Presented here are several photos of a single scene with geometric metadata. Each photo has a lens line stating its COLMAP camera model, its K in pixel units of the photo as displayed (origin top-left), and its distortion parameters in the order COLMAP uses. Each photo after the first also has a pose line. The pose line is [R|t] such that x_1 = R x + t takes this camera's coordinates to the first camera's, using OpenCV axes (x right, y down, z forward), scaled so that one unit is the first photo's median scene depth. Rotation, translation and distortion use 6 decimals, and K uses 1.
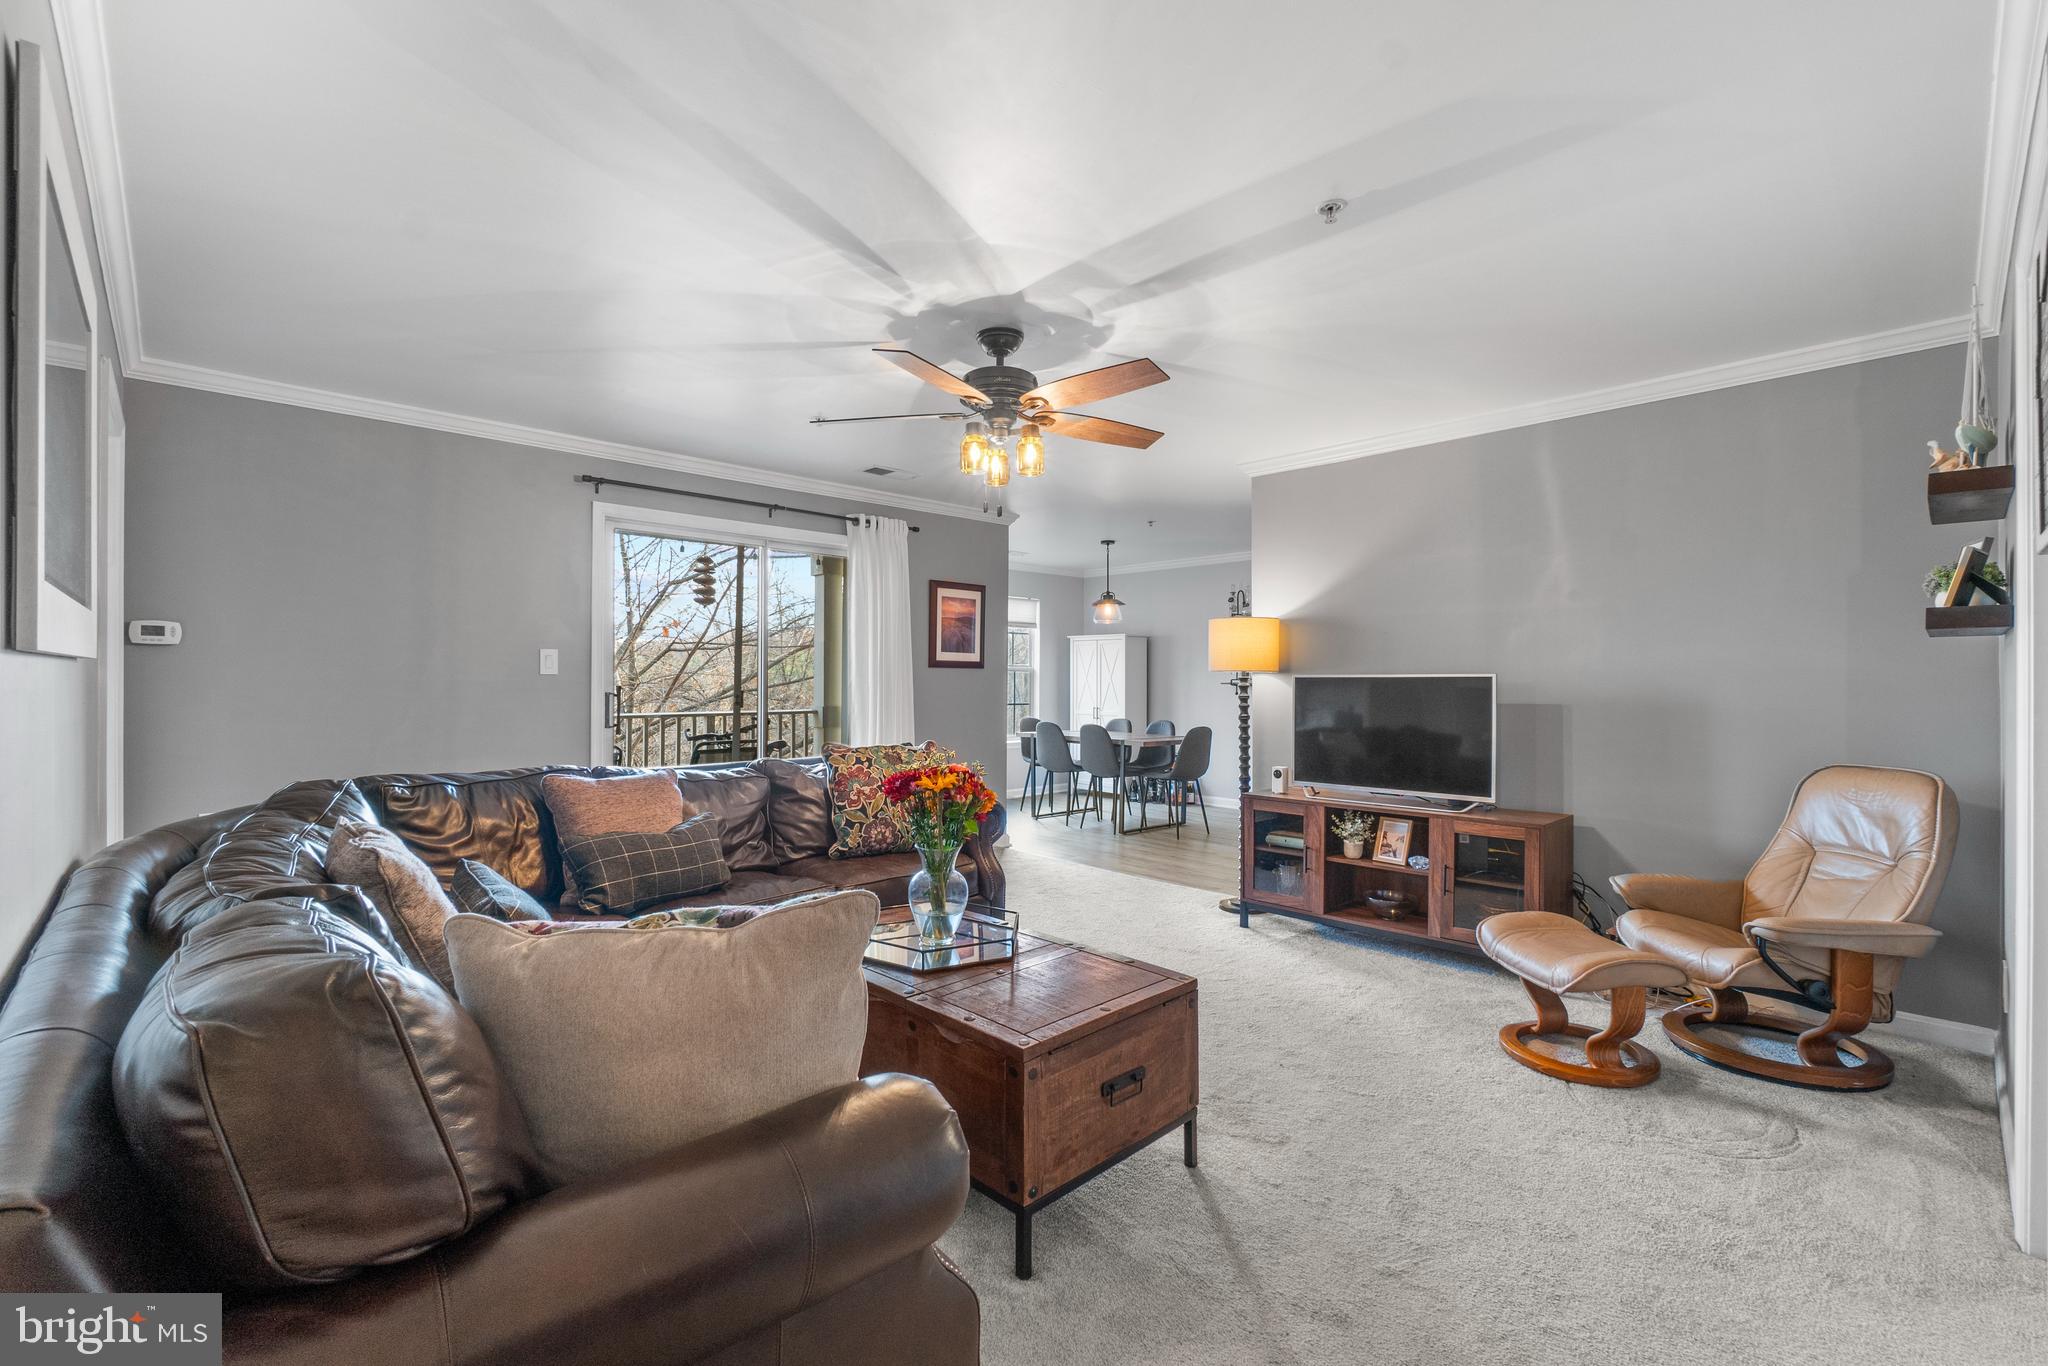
lens RADIAL K [[891.2, 0, 1019.9], [0, 891.2, 676.0], [0, 0, 1]] dist [0.001378, 0.000076]
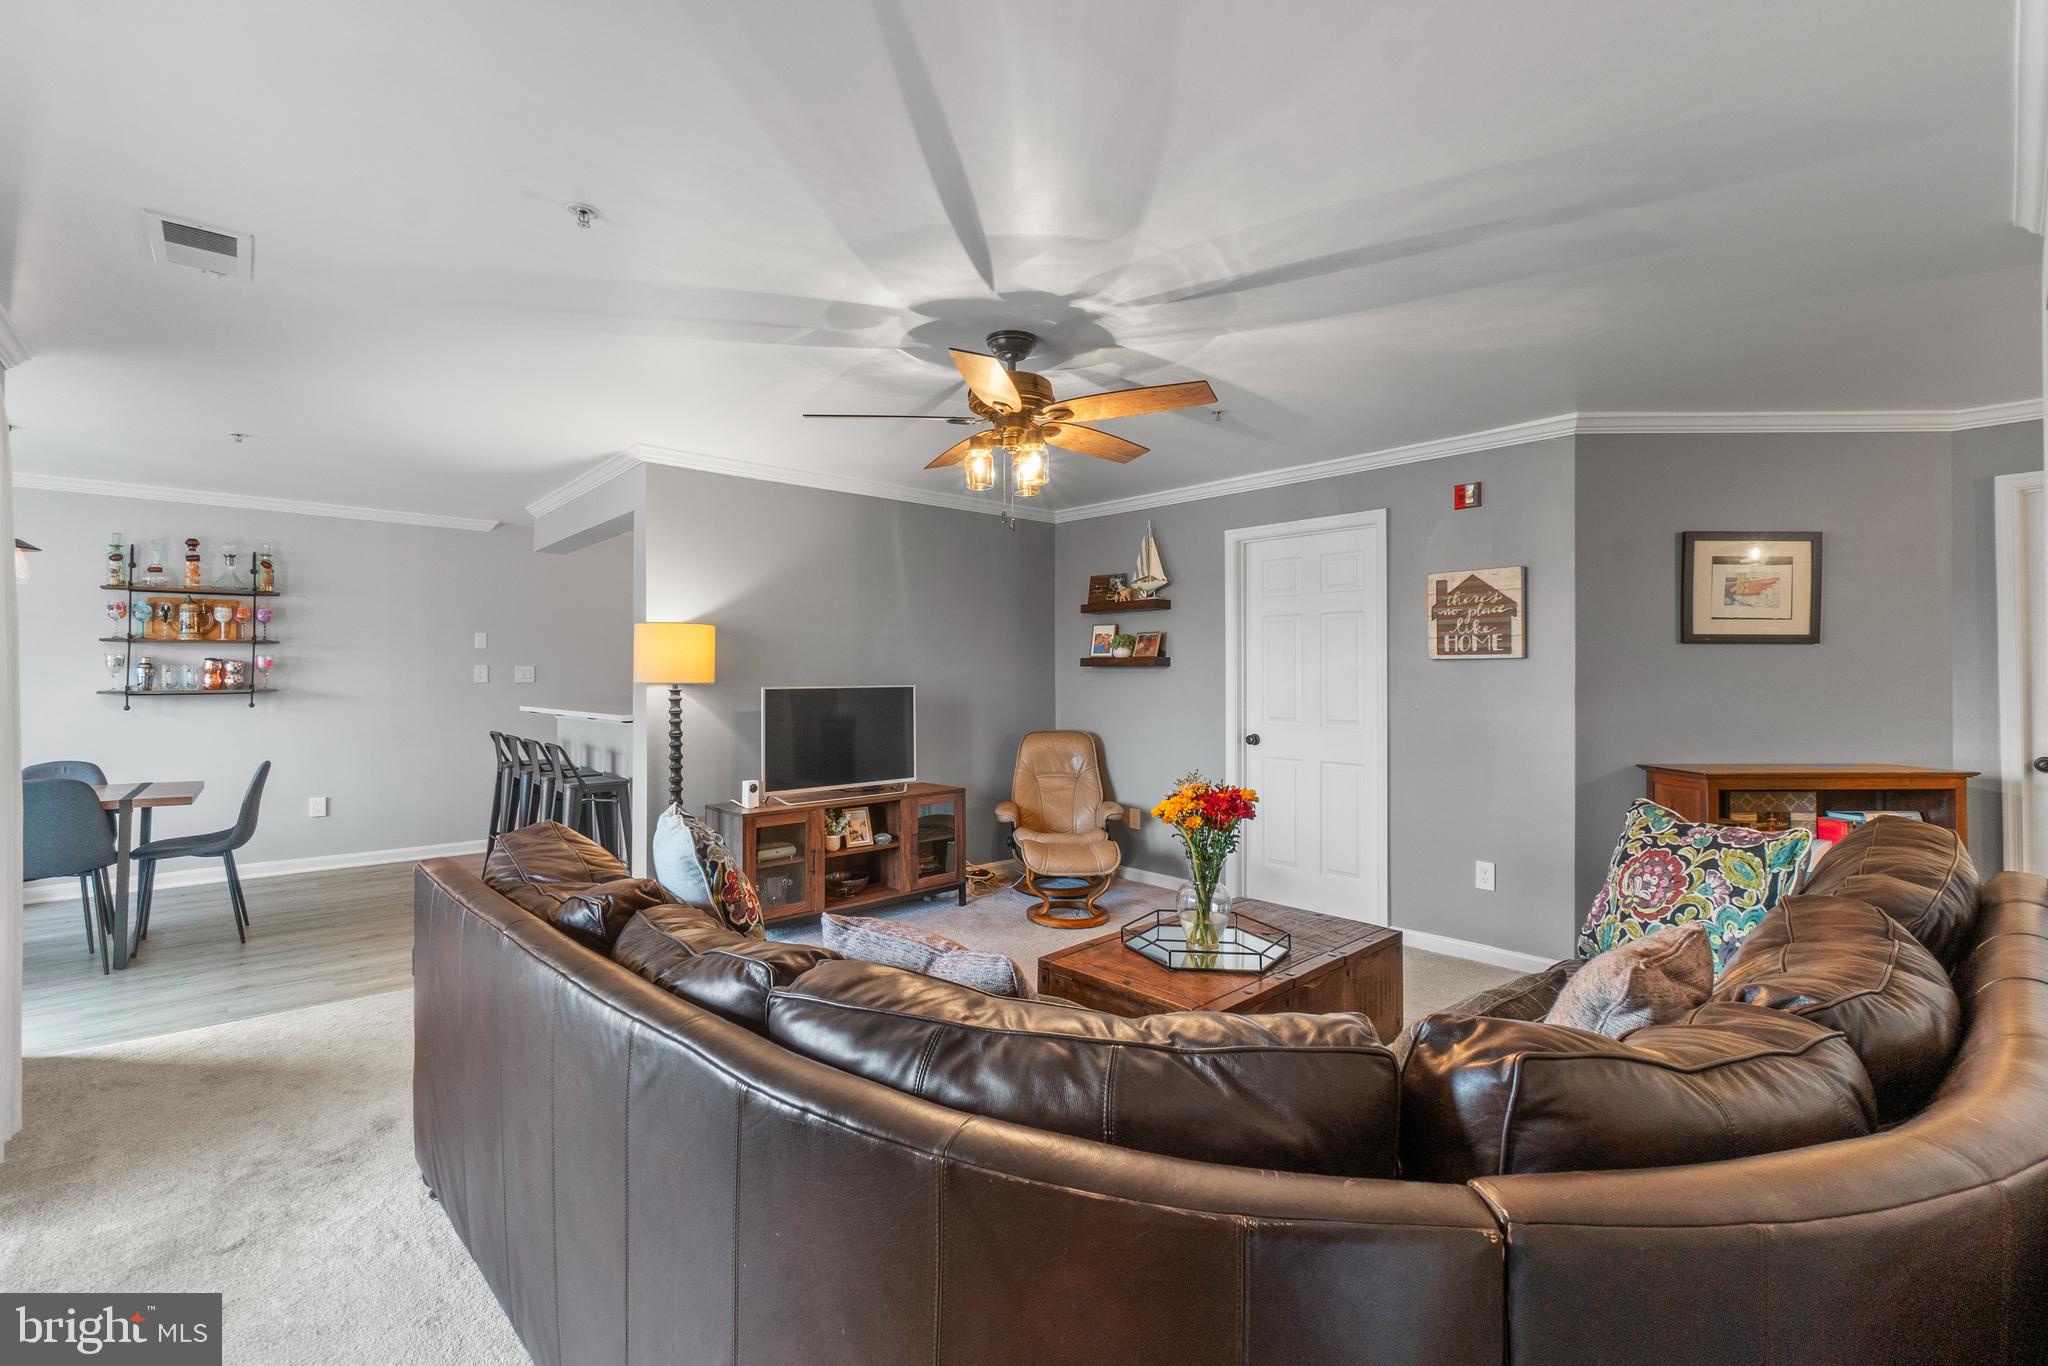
lens RADIAL K [[891.2, 0, 1019.9], [0, 891.2, 676.0], [0, 0, 1]] dist [0.001378, 0.000076]
pose [[0.025364, -0.005250, 0.999664, -1.006049], [-0.002163, 0.999984, 0.005307, -0.029730], [-0.999676, -0.002297, 0.025353, 1.002949]]
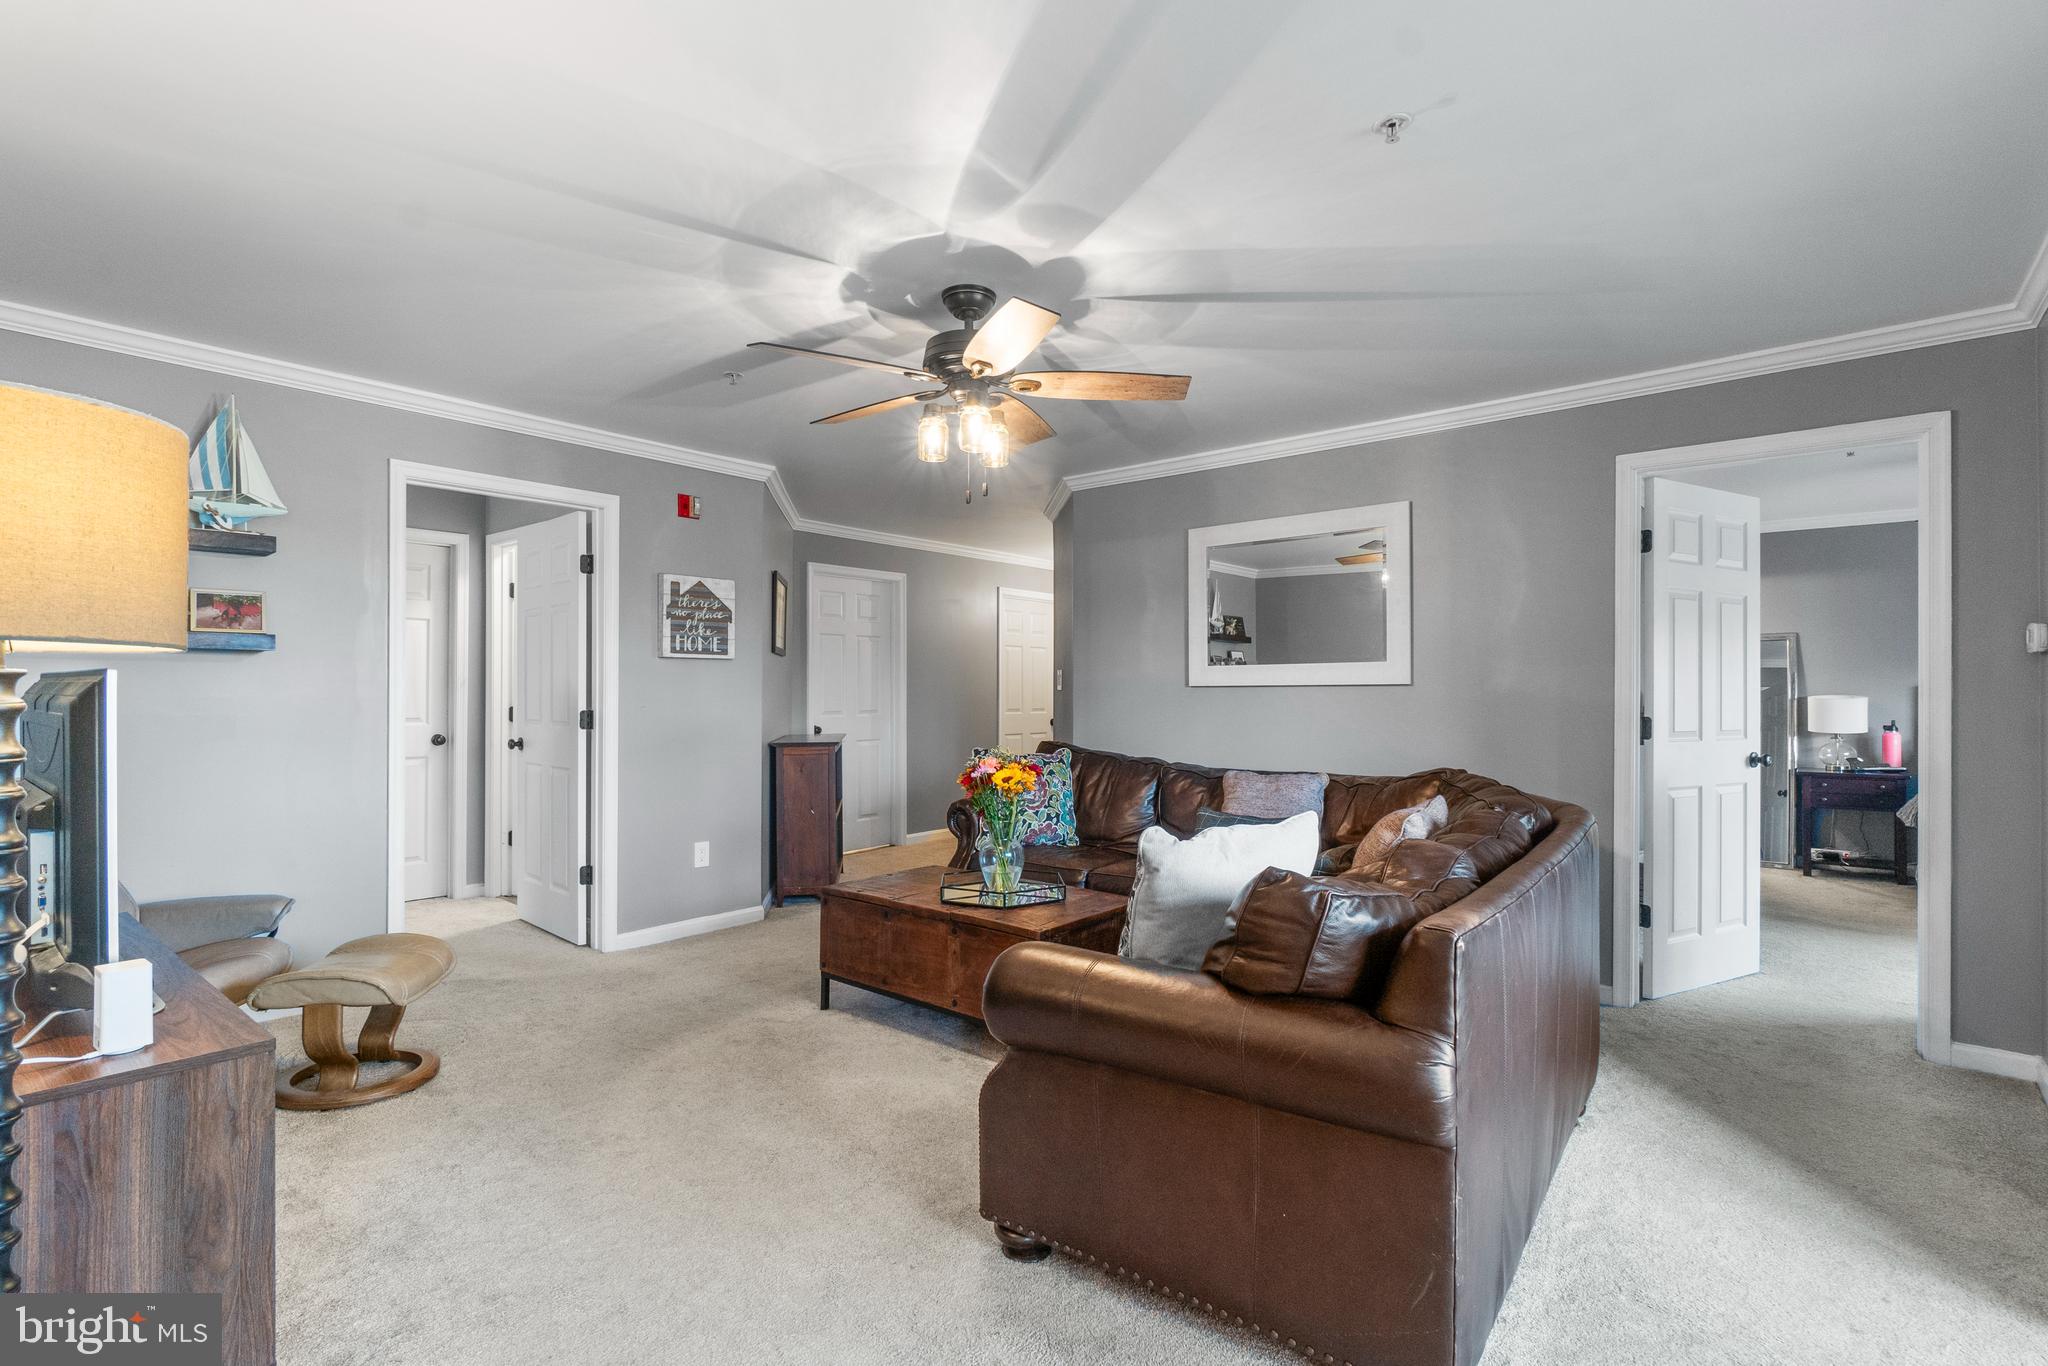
lens RADIAL K [[957.0, 0, 1023.8], [0, 957.0, 697.4], [0, 0, 1]] dist [0.000164, 0.000280]
pose [[-0.994397, -0.003183, -0.105667, 0.023118], [-0.003421, 0.999992, 0.002070, 0.011065], [0.105659, 0.002420, -0.994399, 2.013210]]
